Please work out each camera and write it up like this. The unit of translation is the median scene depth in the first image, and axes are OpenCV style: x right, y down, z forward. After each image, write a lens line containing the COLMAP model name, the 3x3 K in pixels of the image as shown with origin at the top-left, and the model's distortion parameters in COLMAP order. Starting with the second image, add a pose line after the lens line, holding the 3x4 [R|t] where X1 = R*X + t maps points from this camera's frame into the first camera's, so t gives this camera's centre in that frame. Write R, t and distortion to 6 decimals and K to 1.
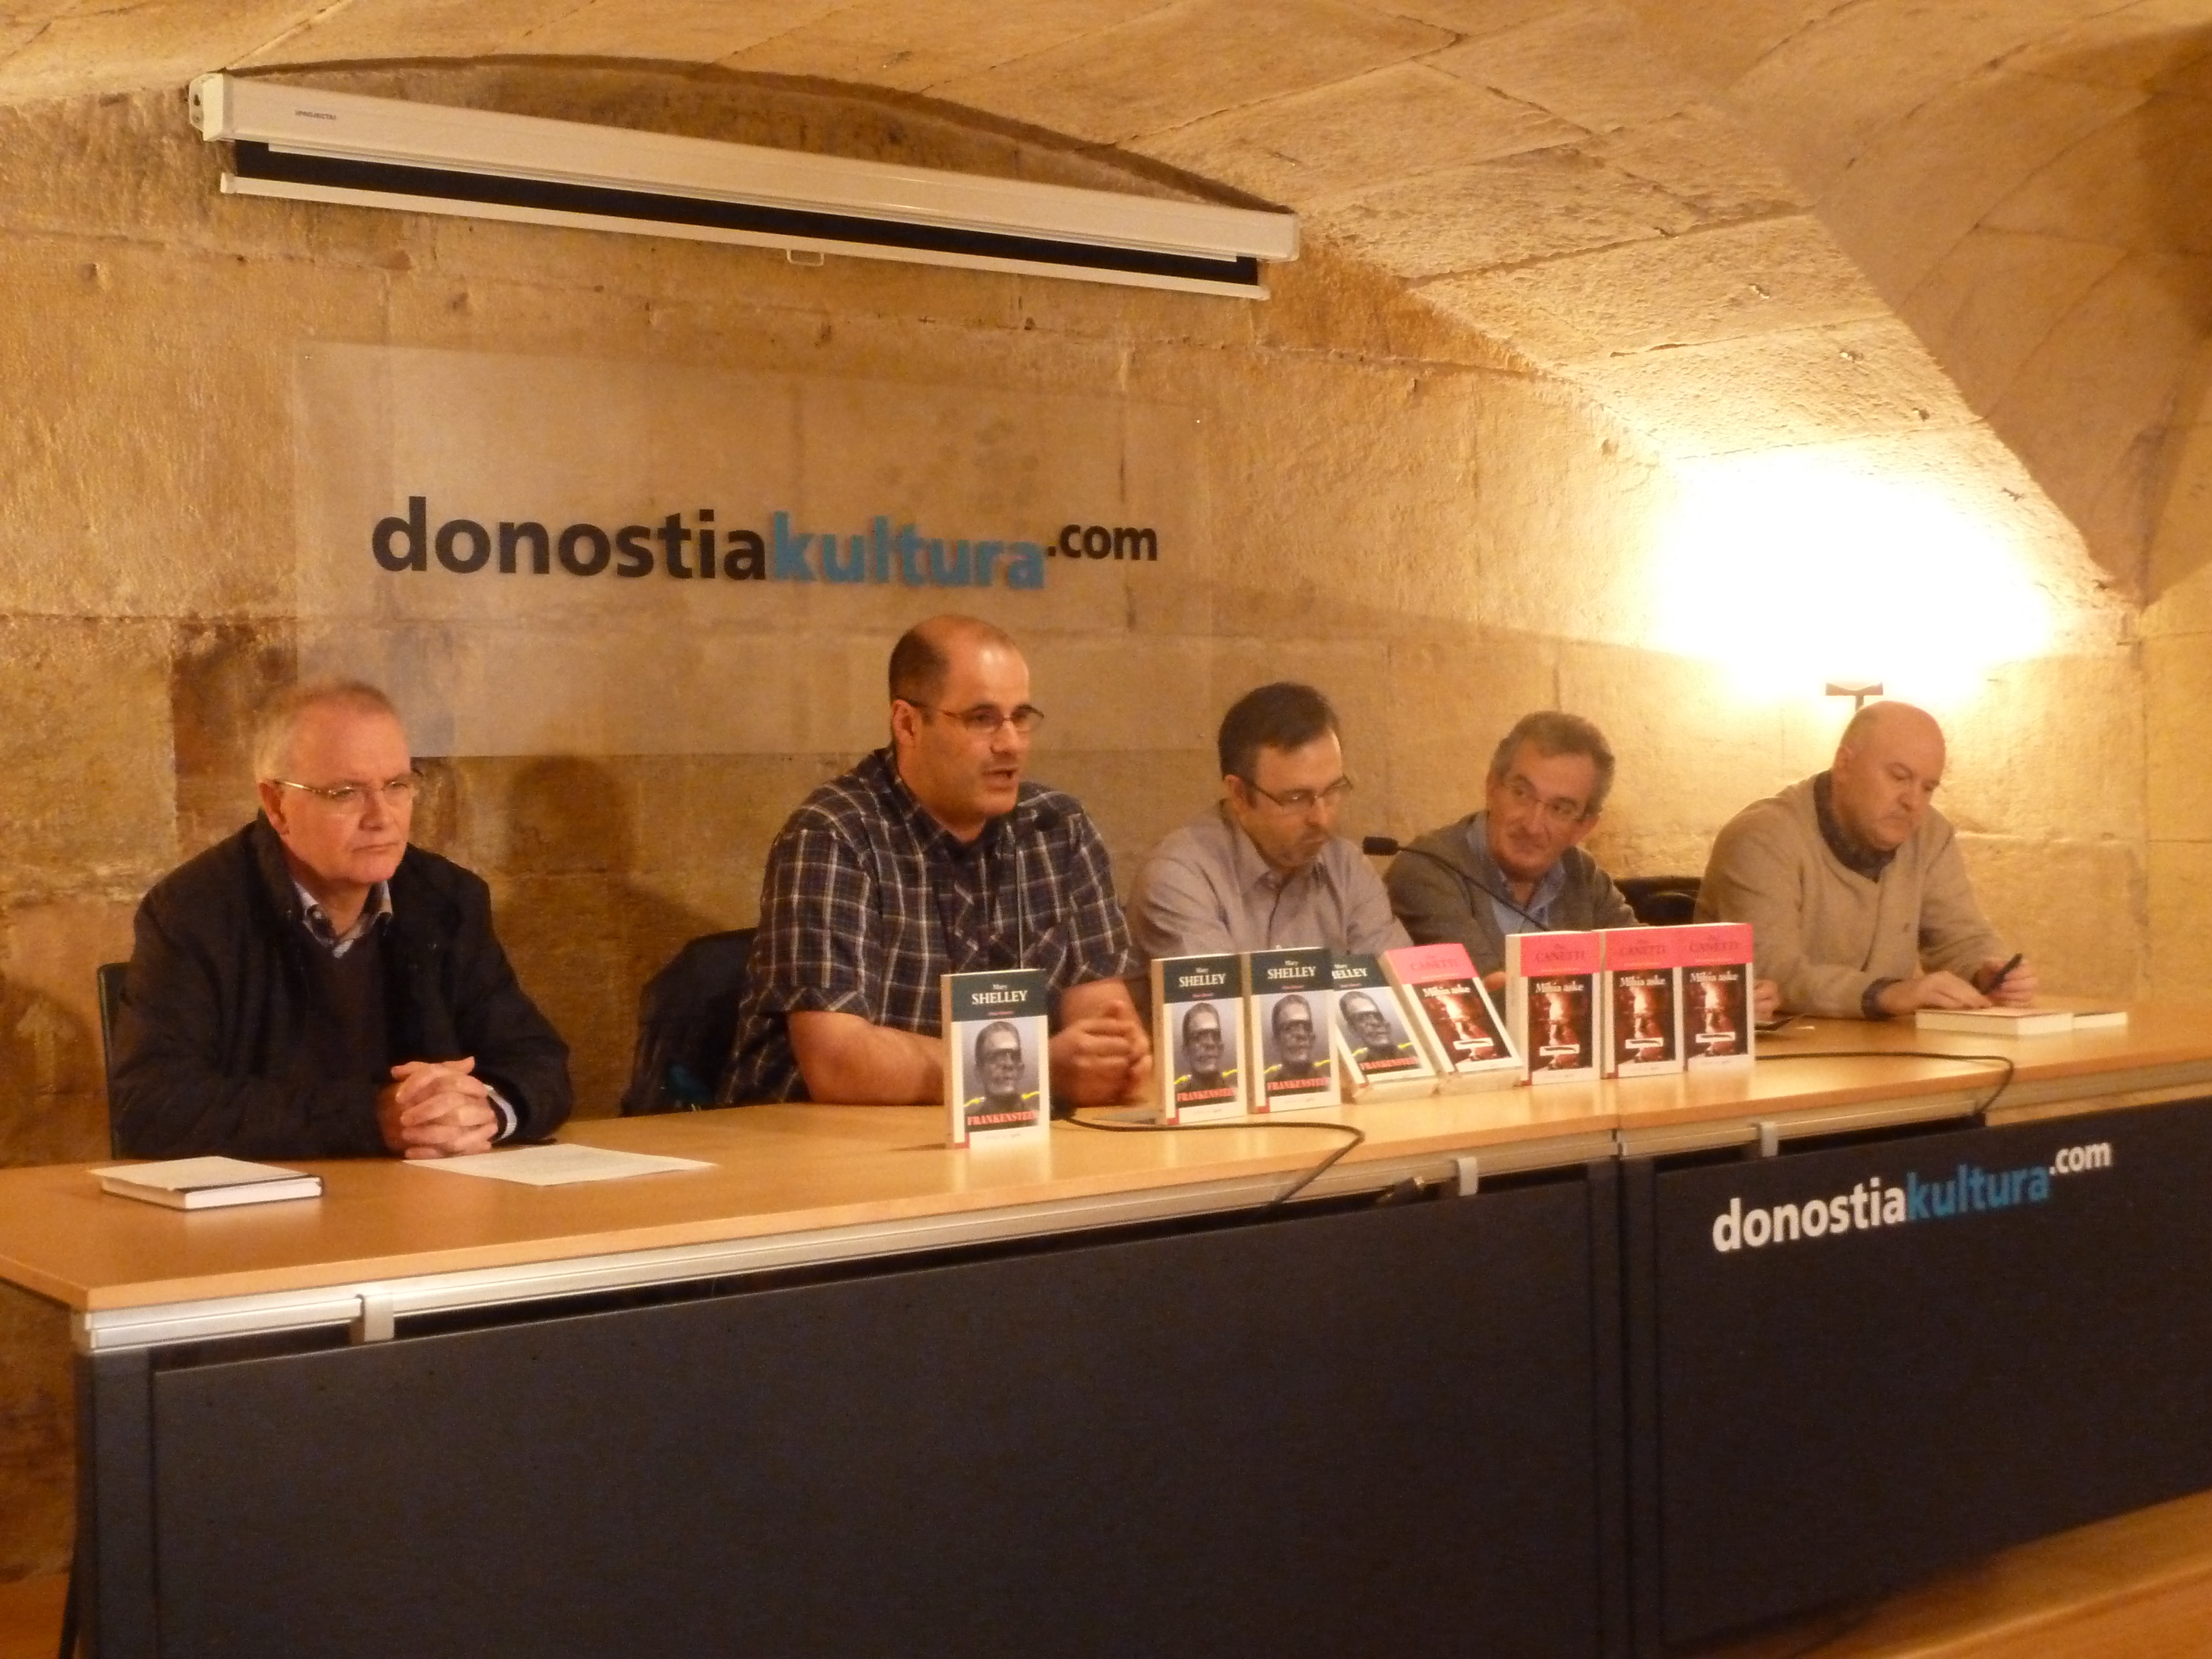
lens RADIAL K [[2922.5, 0, 1099.6], [0, 2922.5, 812.5], [0, 0, 1]] dist [0.000282, -0.047835]
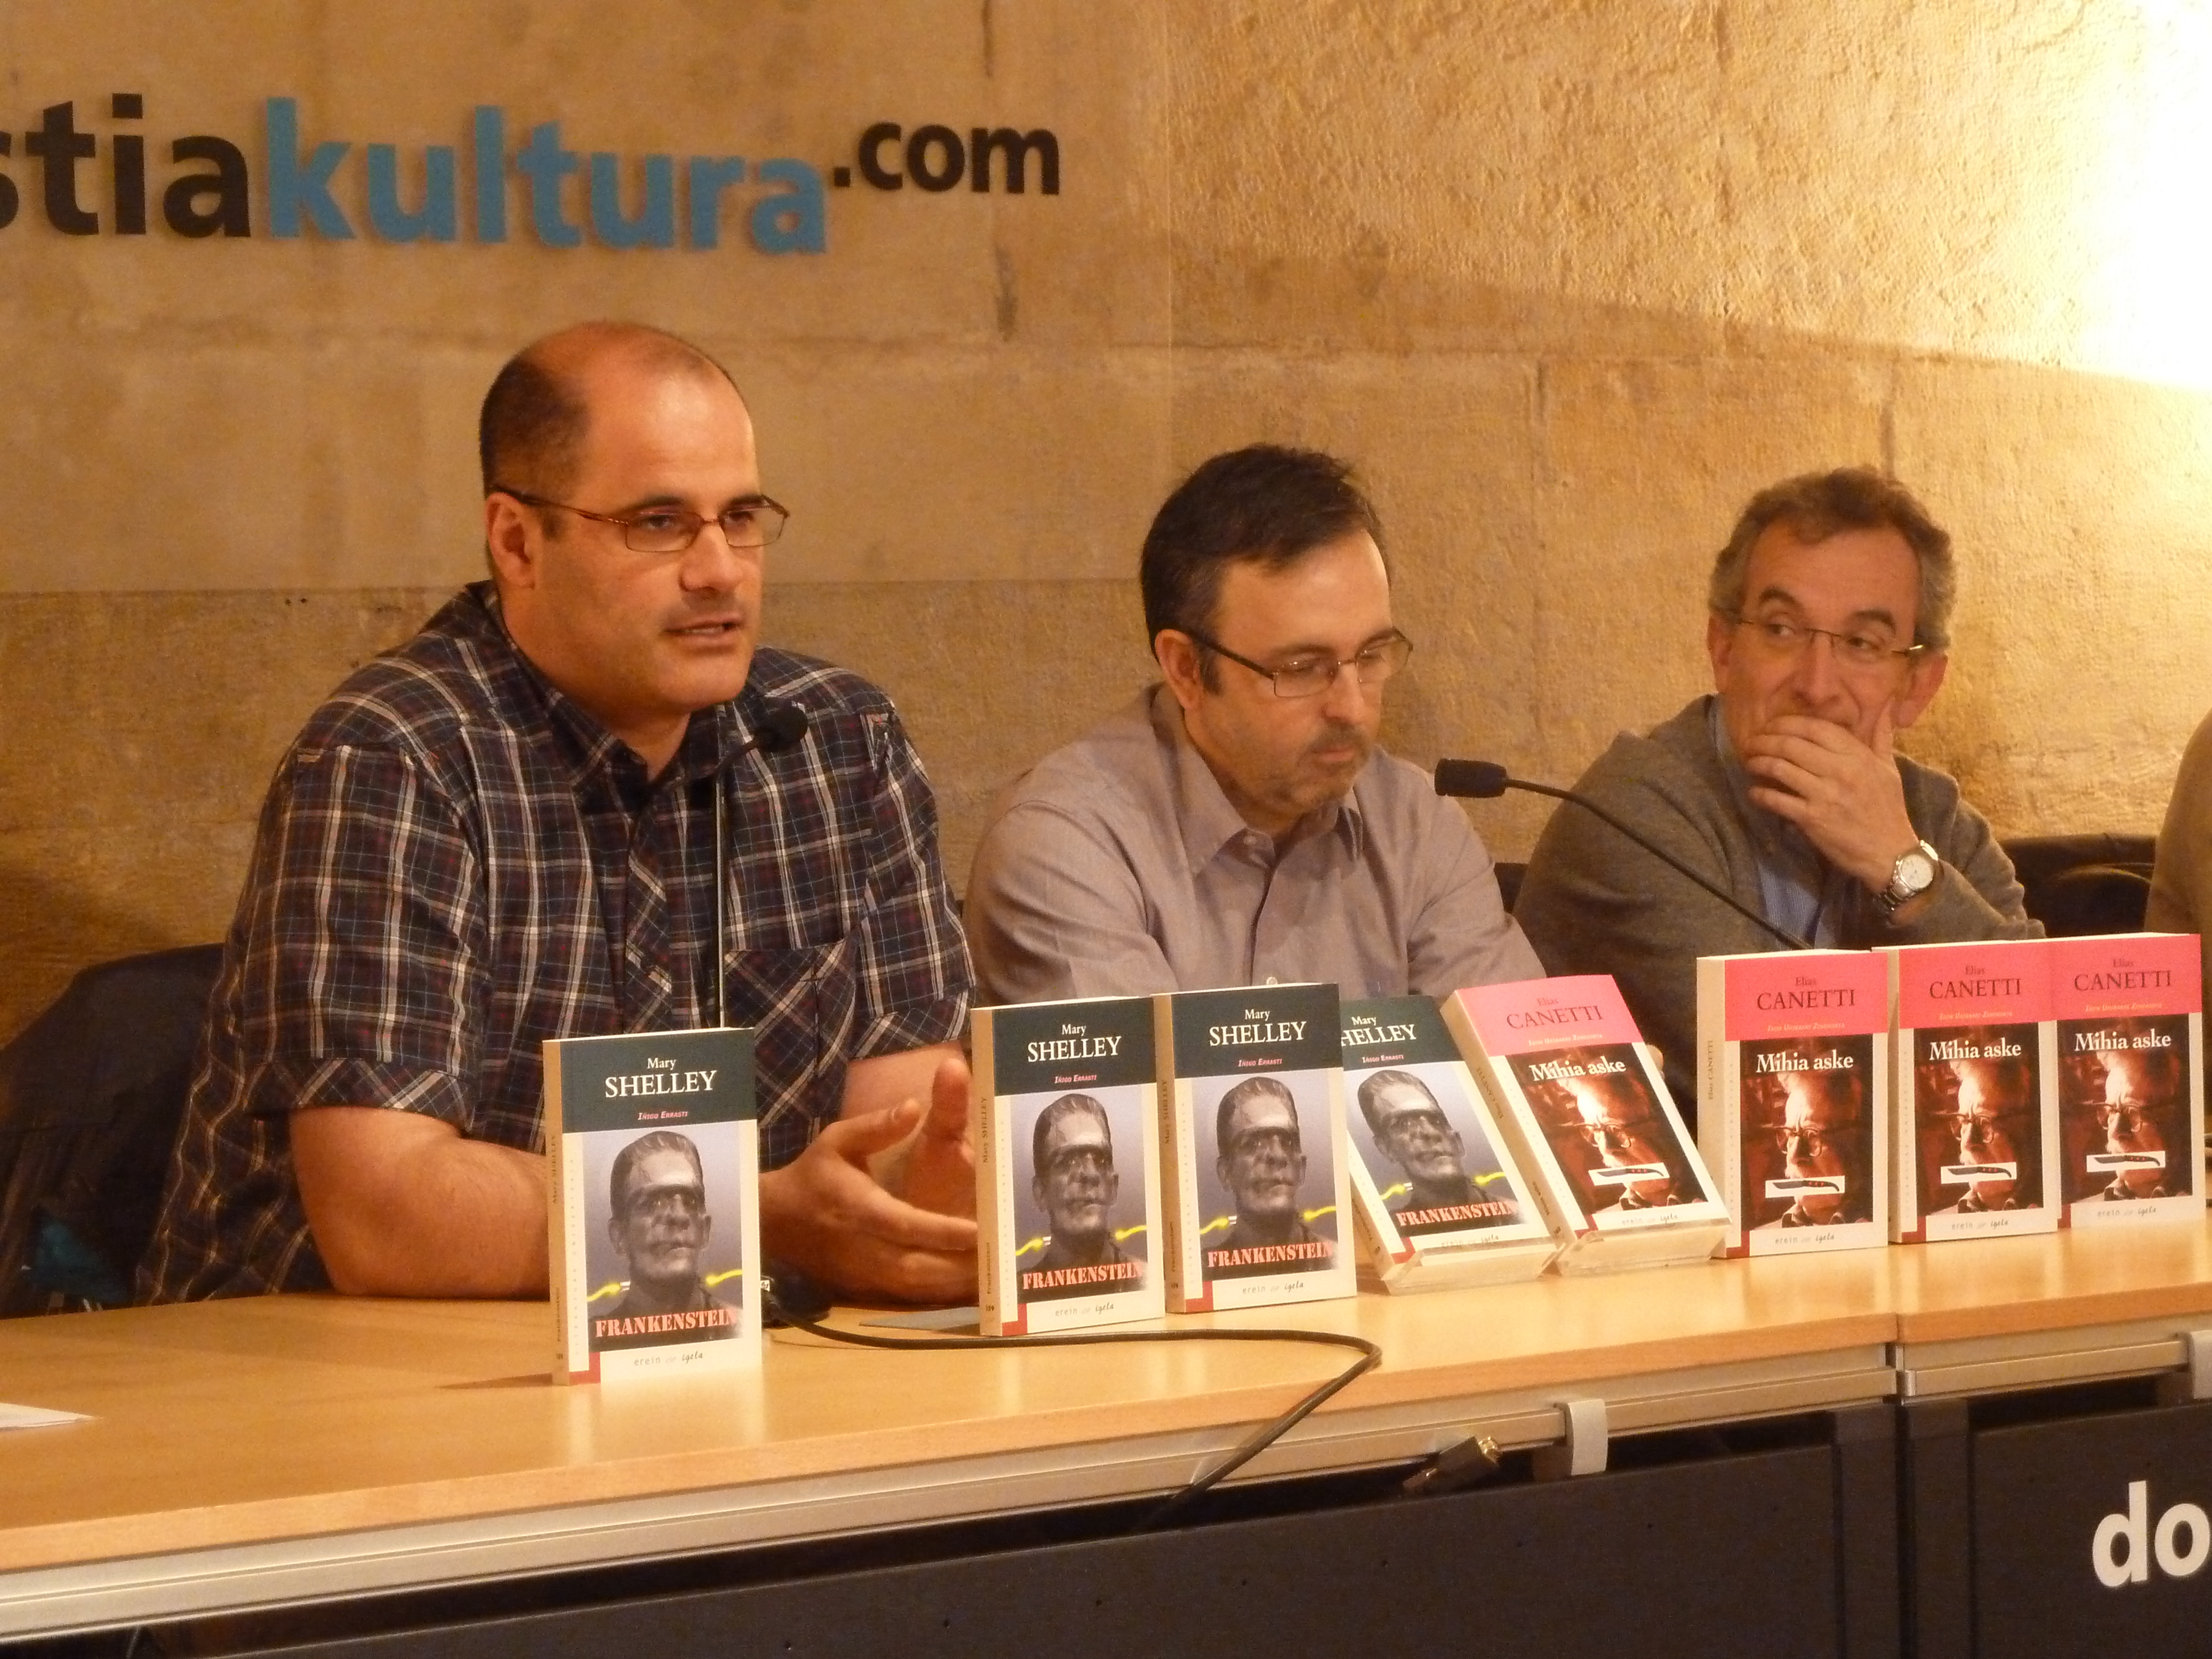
lens RADIAL K [[6161.4, 0, 1139.8], [0, 6161.4, 767.5], [0, 0, 1]] dist [0.152918, -1.179360]
pose [[0.999949, -0.001351, 0.010056, 0.026866], [0.001226, 0.999922, 0.012394, -0.003201], [-0.010072, -0.012381, 0.999873, -0.046816]]
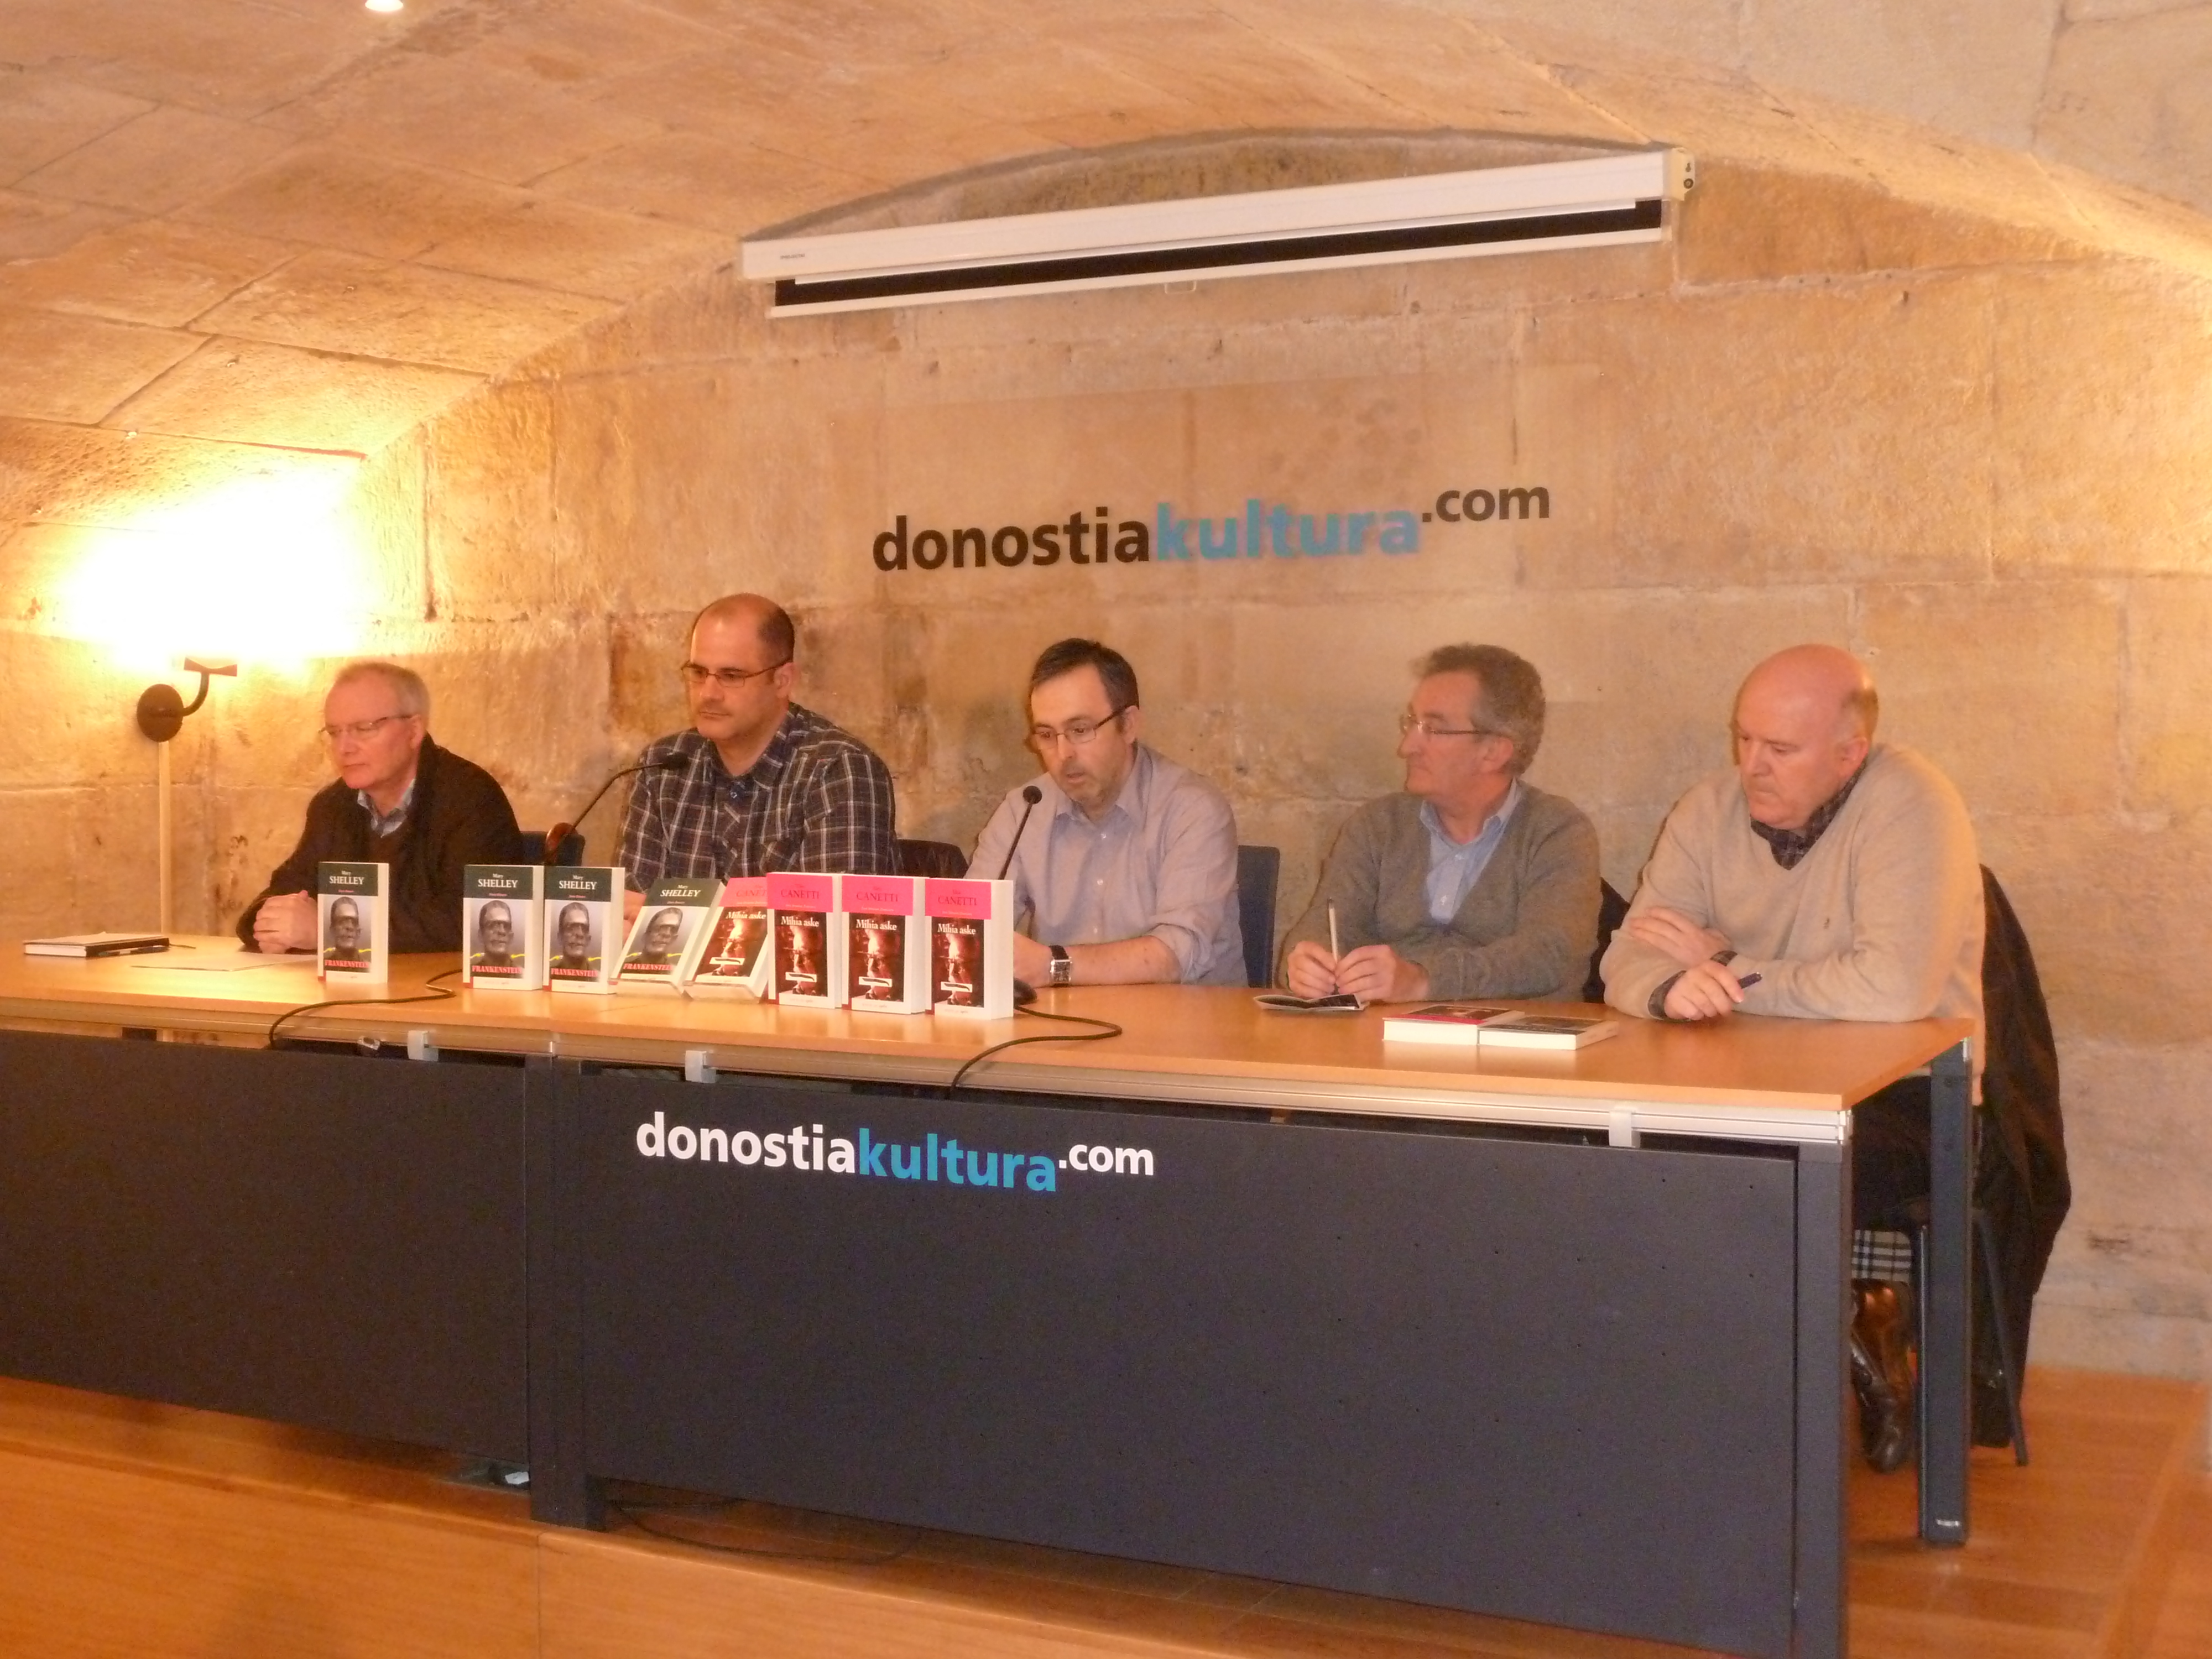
lens RADIAL K [[2579.9, 0, 1112.9], [0, 2579.9, 804.3], [0, 0, 1]] dist [-0.005817, -0.004101]
pose [[0.459646, 0.043038, -0.887059, 0.897335], [-0.018451, 0.999072, 0.038912, -0.021597], [0.887910, -0.001519, 0.460014, 0.533042]]
